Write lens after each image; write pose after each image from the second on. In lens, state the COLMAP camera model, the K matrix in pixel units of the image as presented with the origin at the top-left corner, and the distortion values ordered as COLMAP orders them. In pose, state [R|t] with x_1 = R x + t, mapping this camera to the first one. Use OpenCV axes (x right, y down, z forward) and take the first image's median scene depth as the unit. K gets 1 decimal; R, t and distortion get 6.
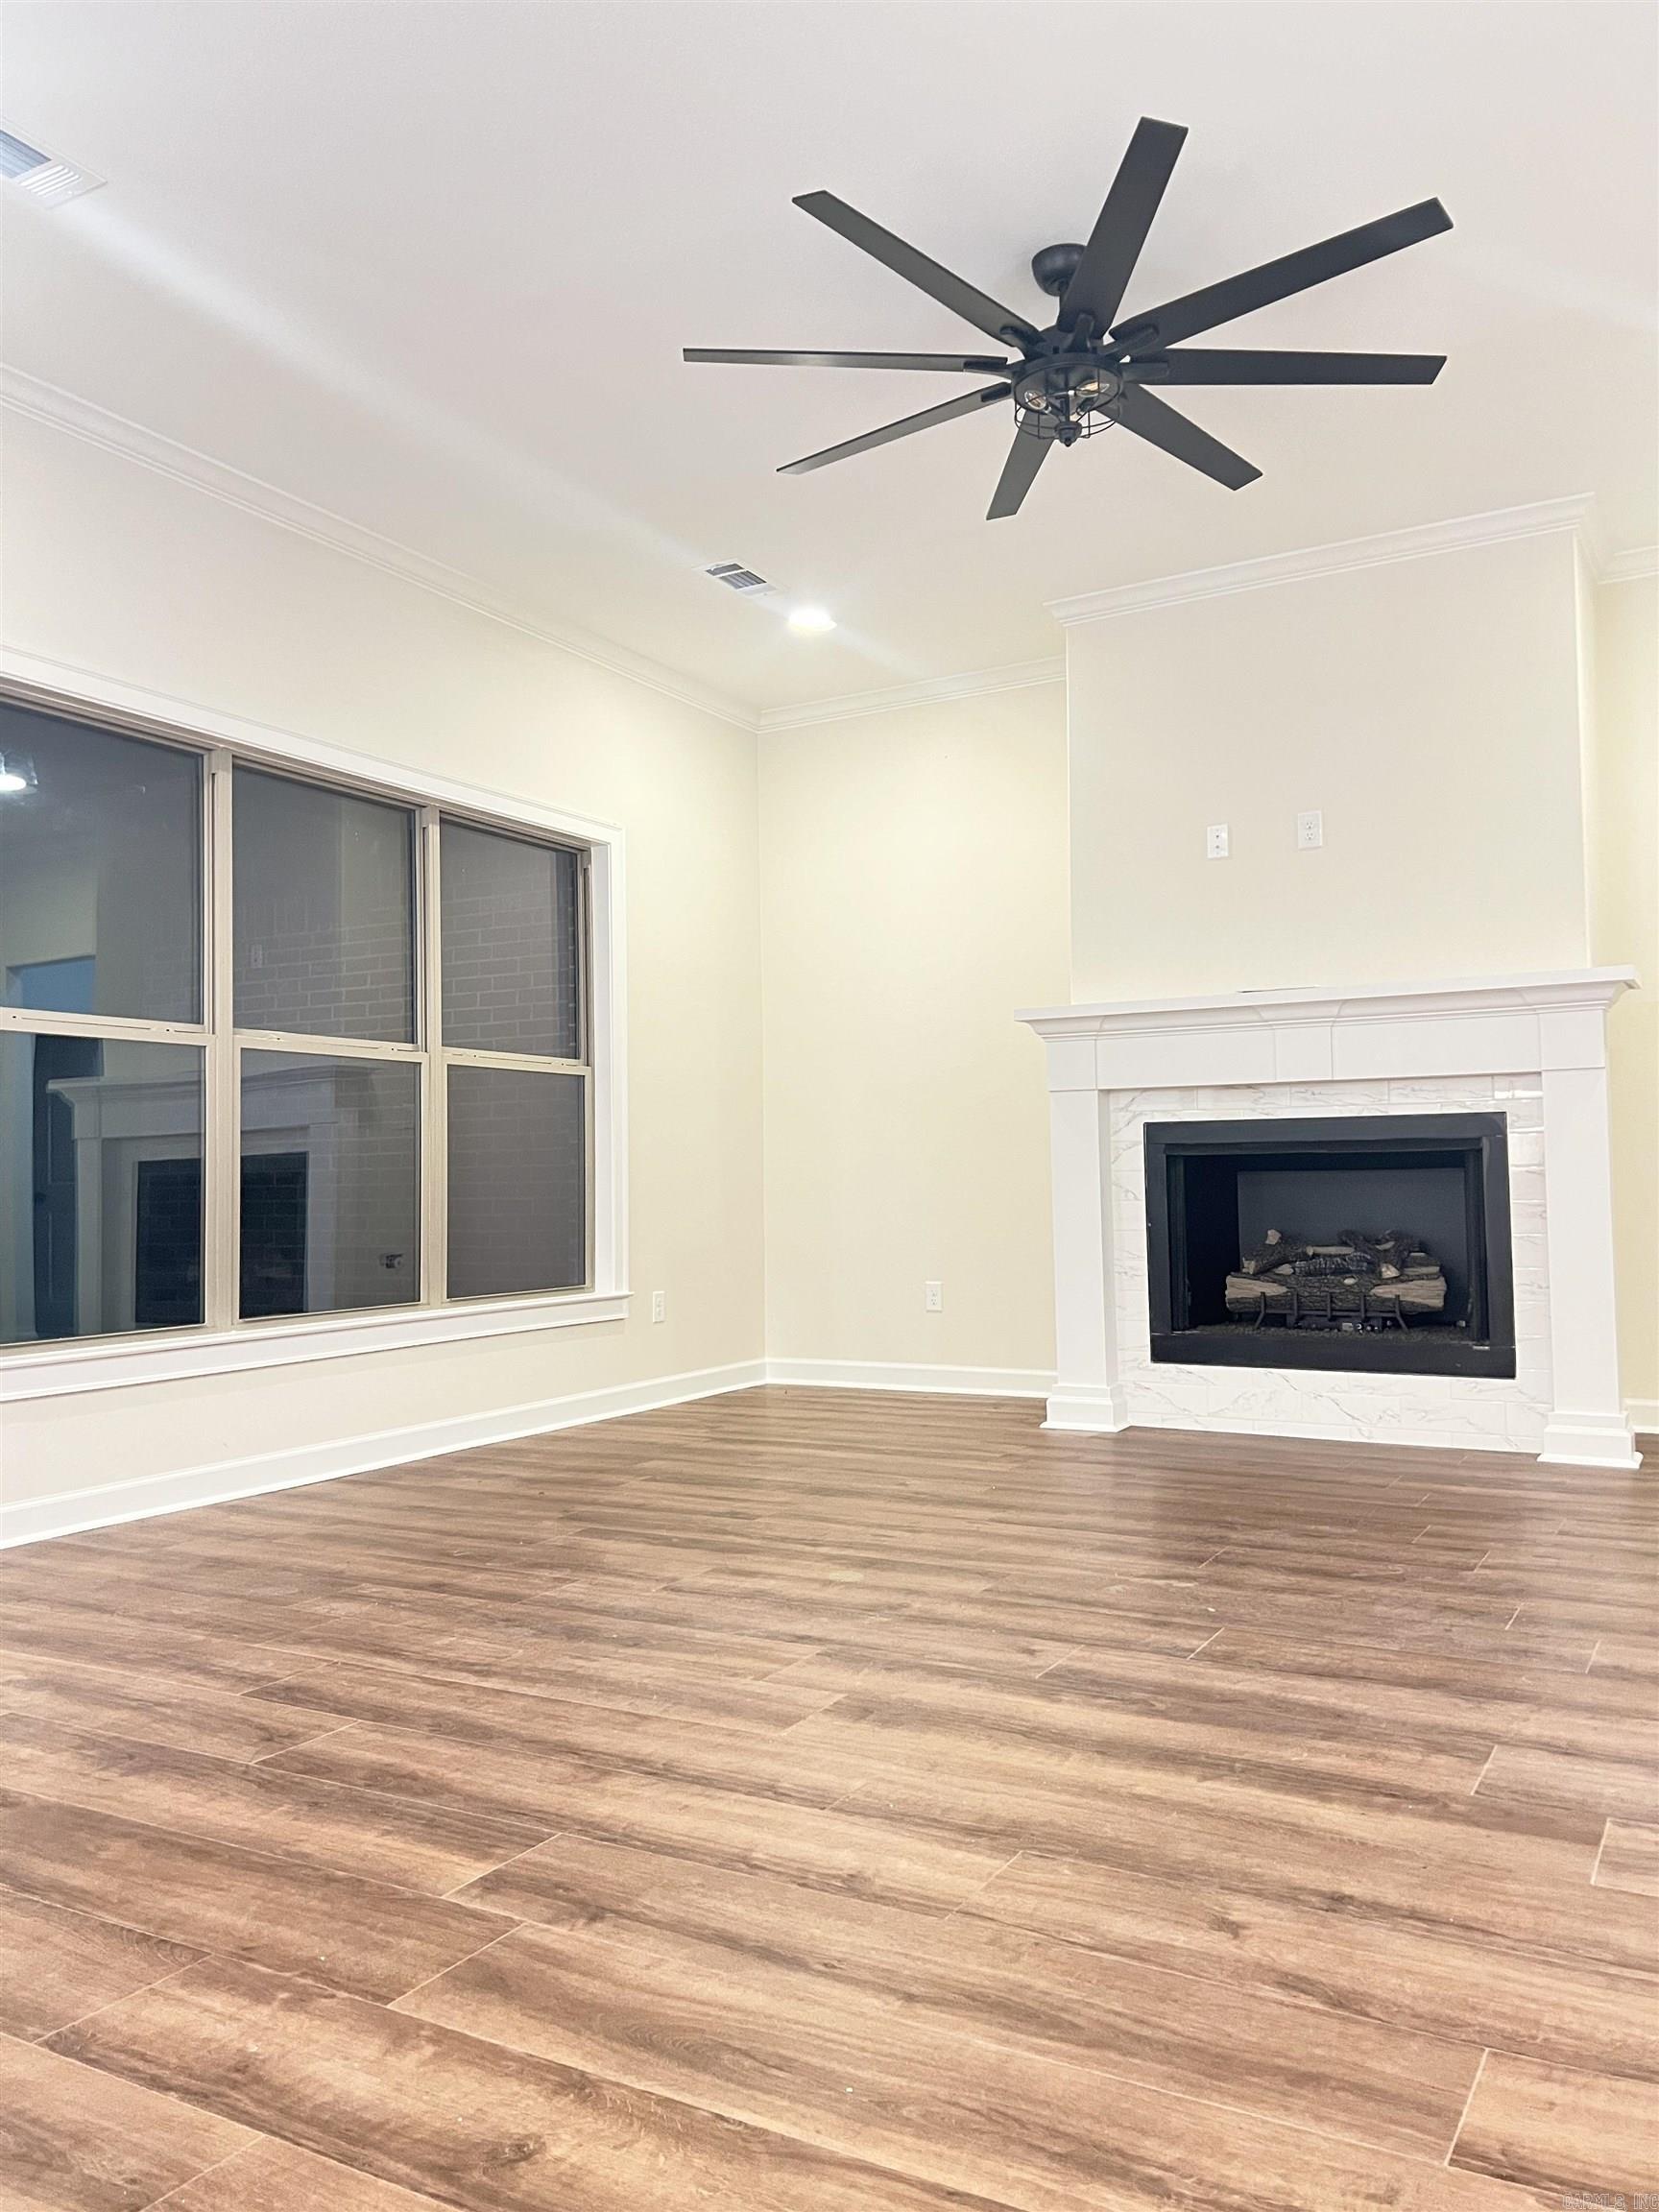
lens RADIAL K [[1671.8, 0, 840.0], [0, 1671.8, 1095.2], [0, 0, 1]] dist [0.051331, -0.055517]
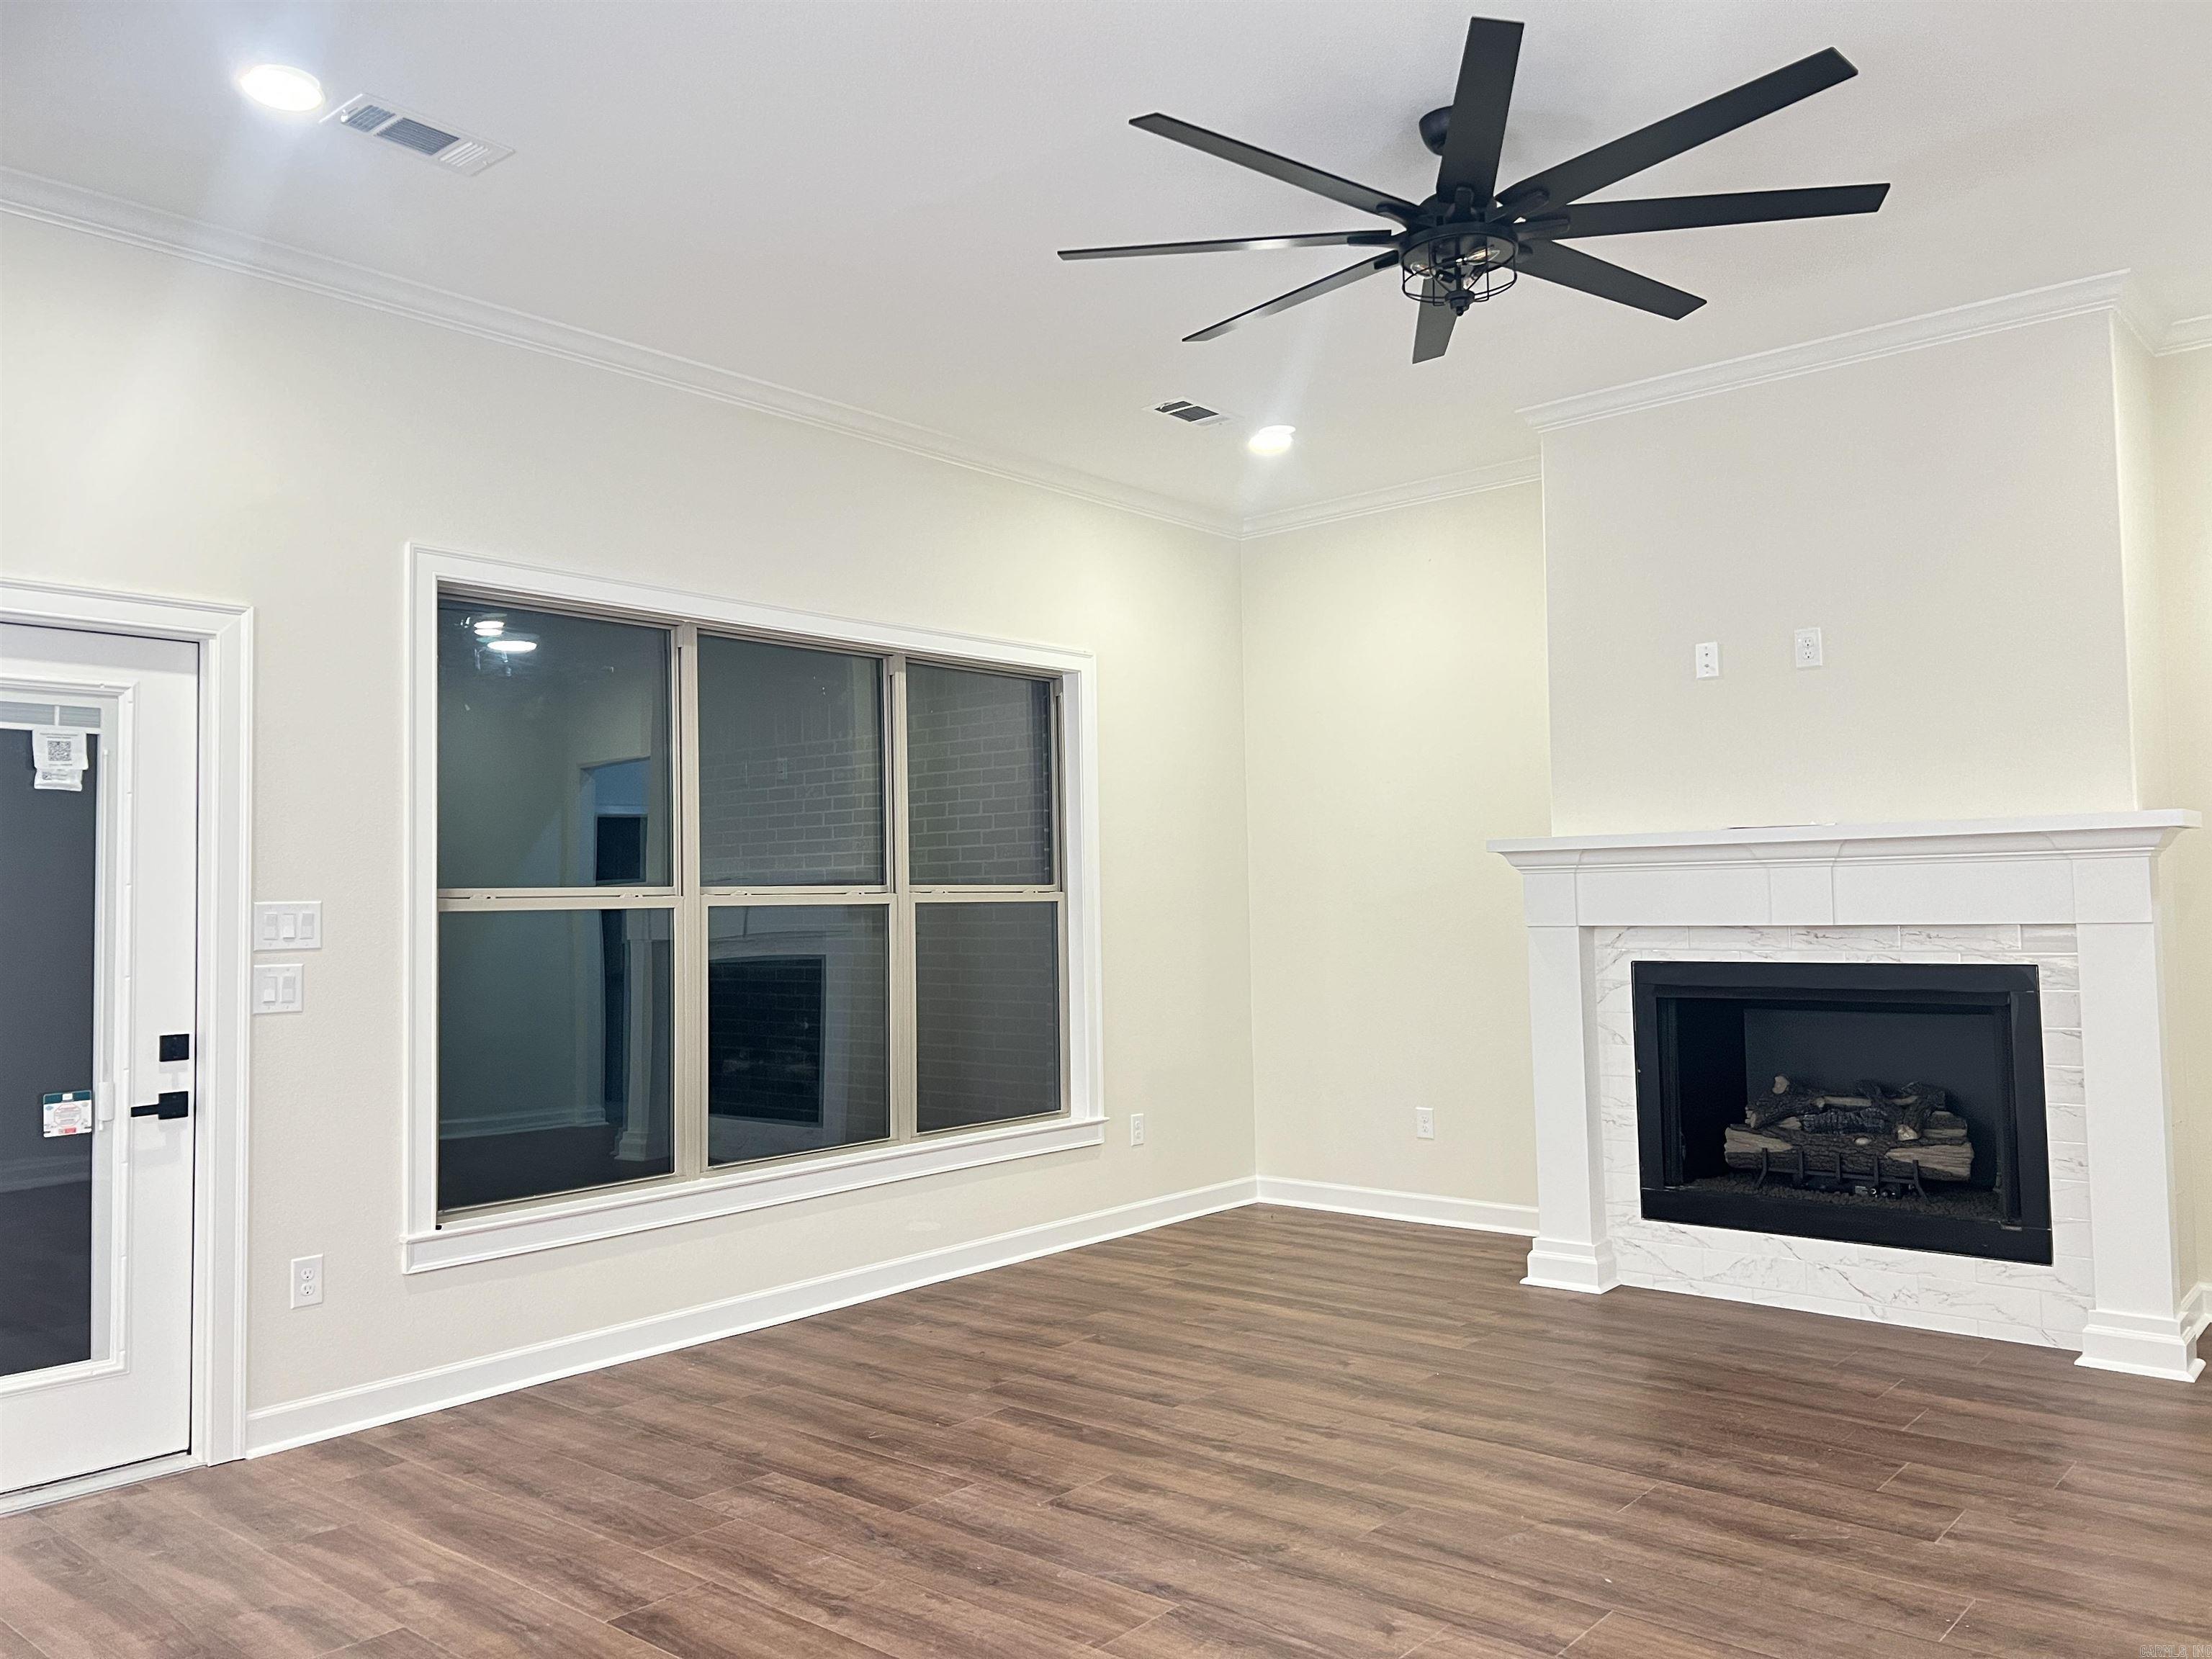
lens RADIAL K [[1671.8, 0, 1092.9], [0, 1671.8, 820.8], [0, 0, 1]] dist [0.051331, -0.055517]
pose [[0.979564, -0.013954, -0.200649, 0.112607], [0.014495, 0.999894, 0.001226, -0.099088], [0.200610, -0.004110, 0.979663, 0.027088]]
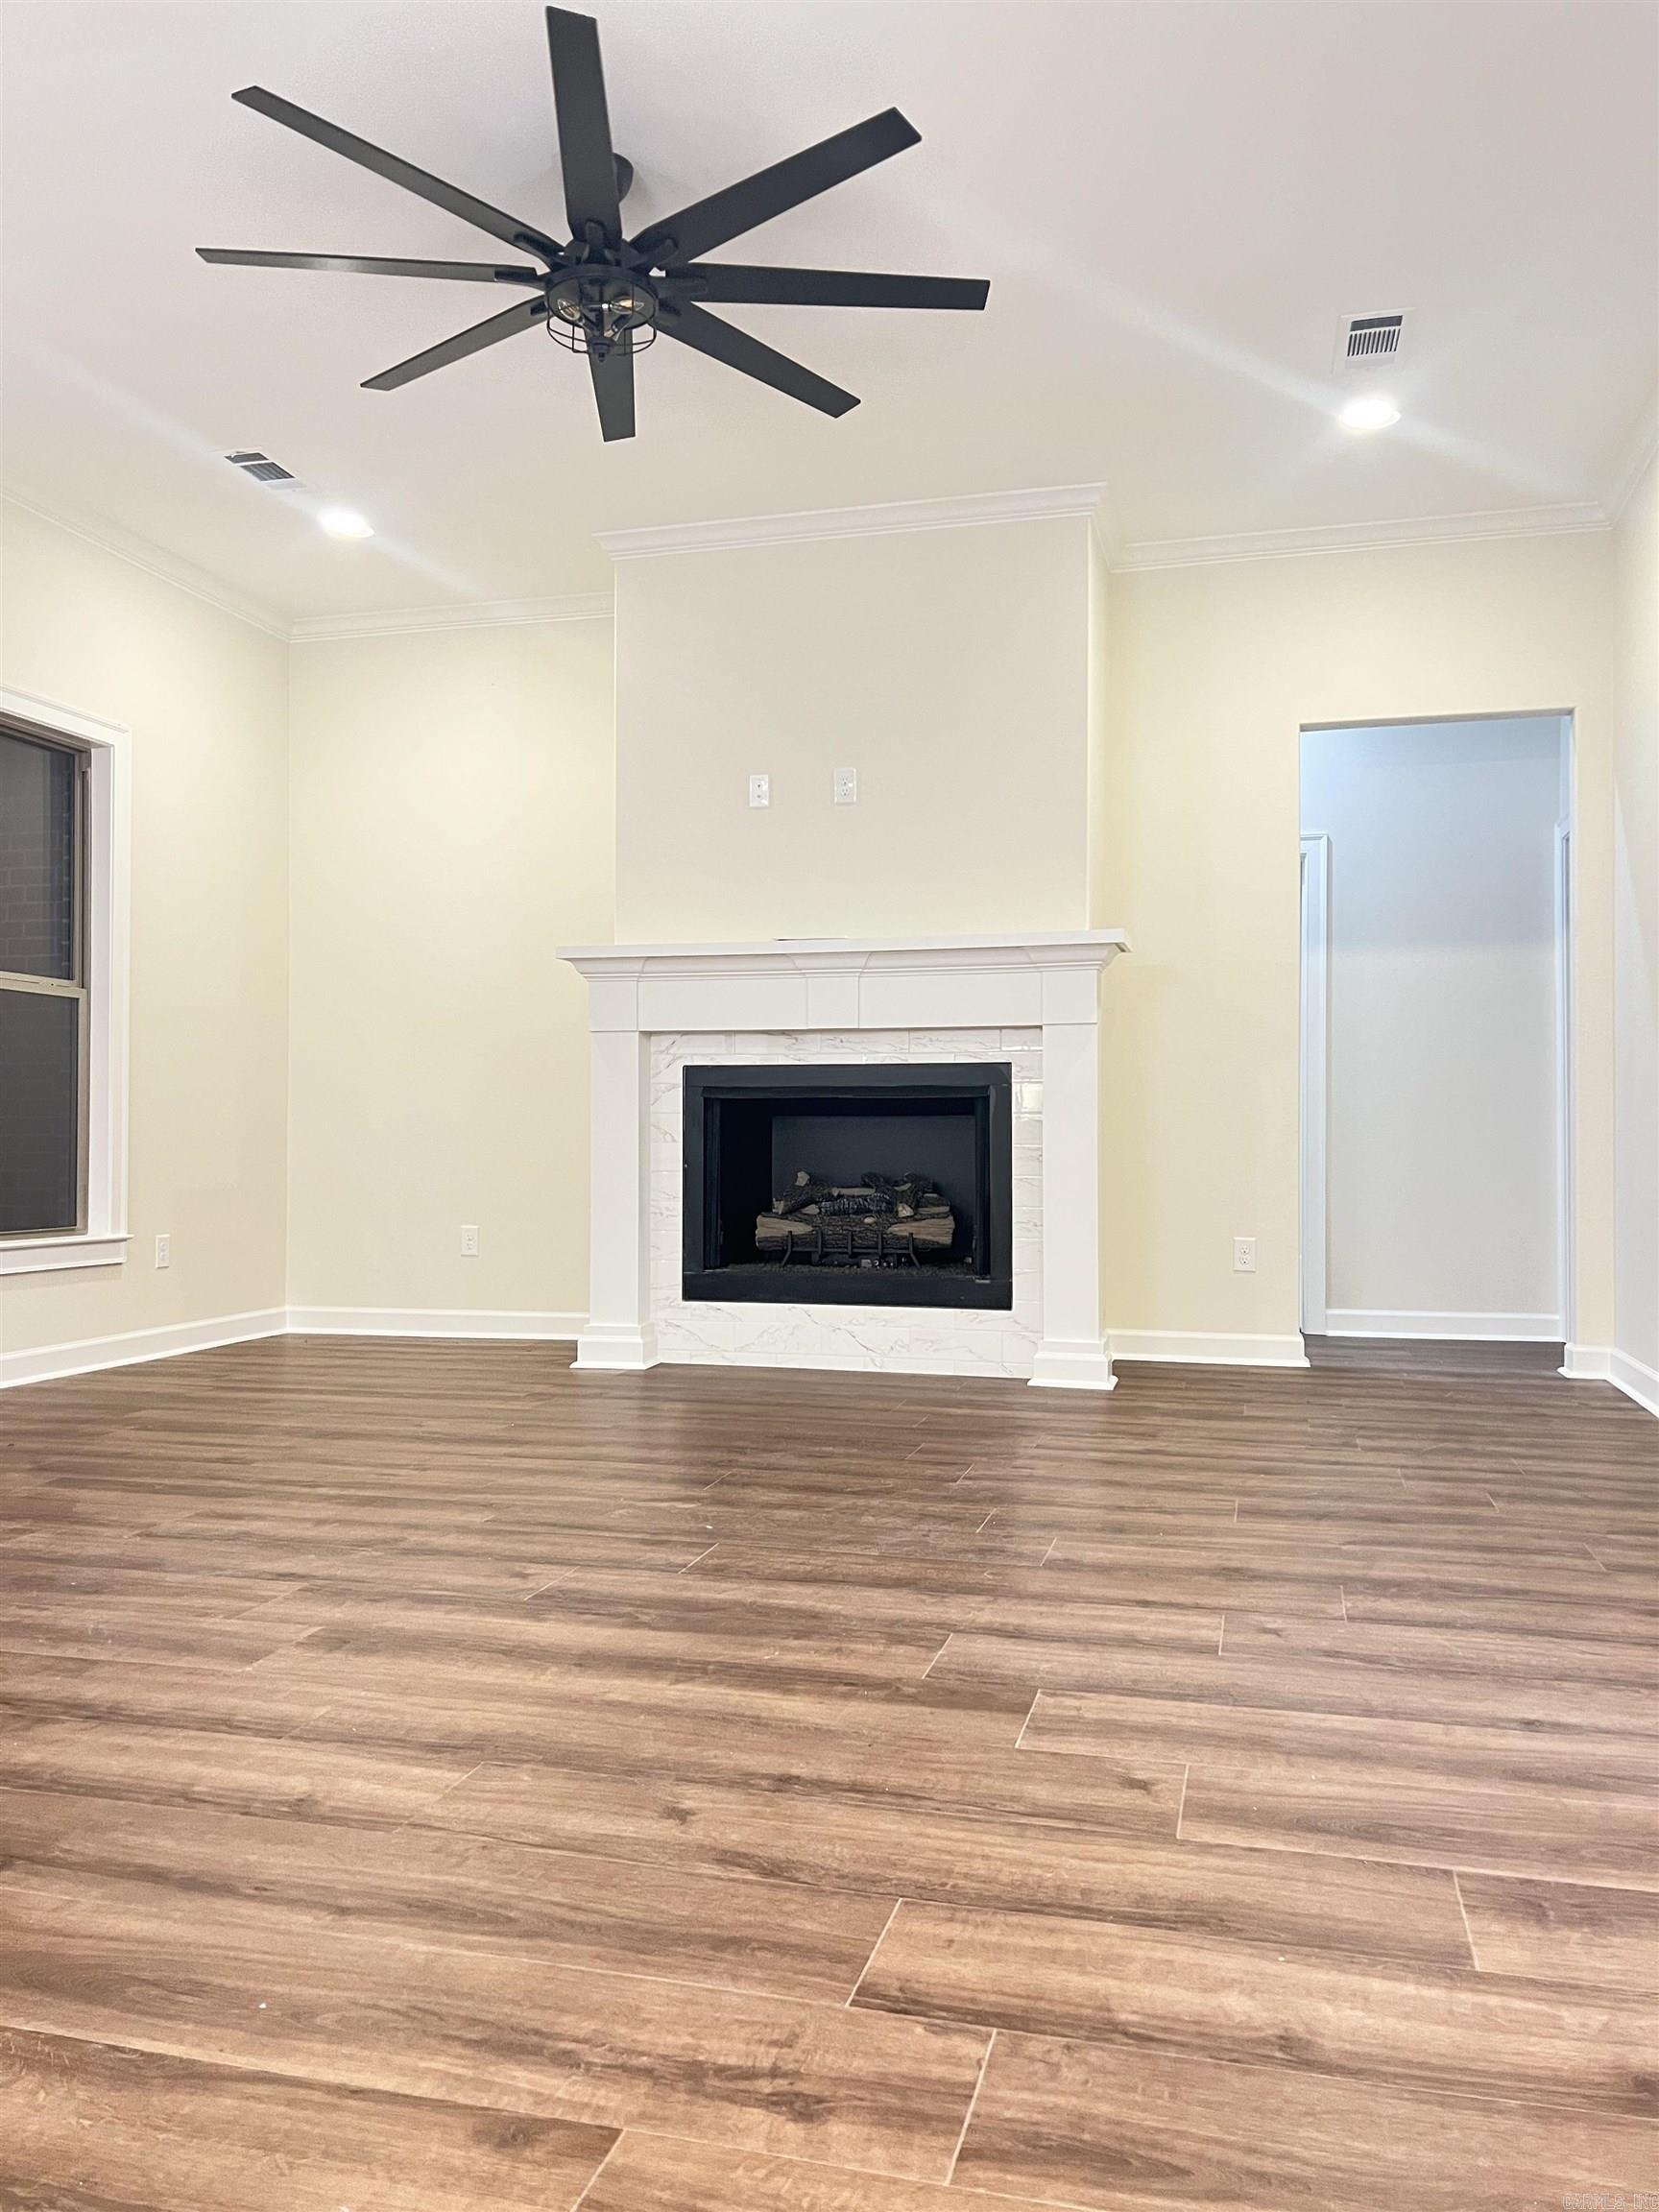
lens RADIAL K [[1671.8, 0, 832.5], [0, 1671.8, 1104.5], [0, 0, 1]] dist [0.051331, -0.055517]
pose [[0.968048, 0.021053, 0.249881, 0.027296], [-0.028671, 0.999227, 0.026888, 0.015642], [-0.249122, -0.033193, 0.967903, 0.000757]]
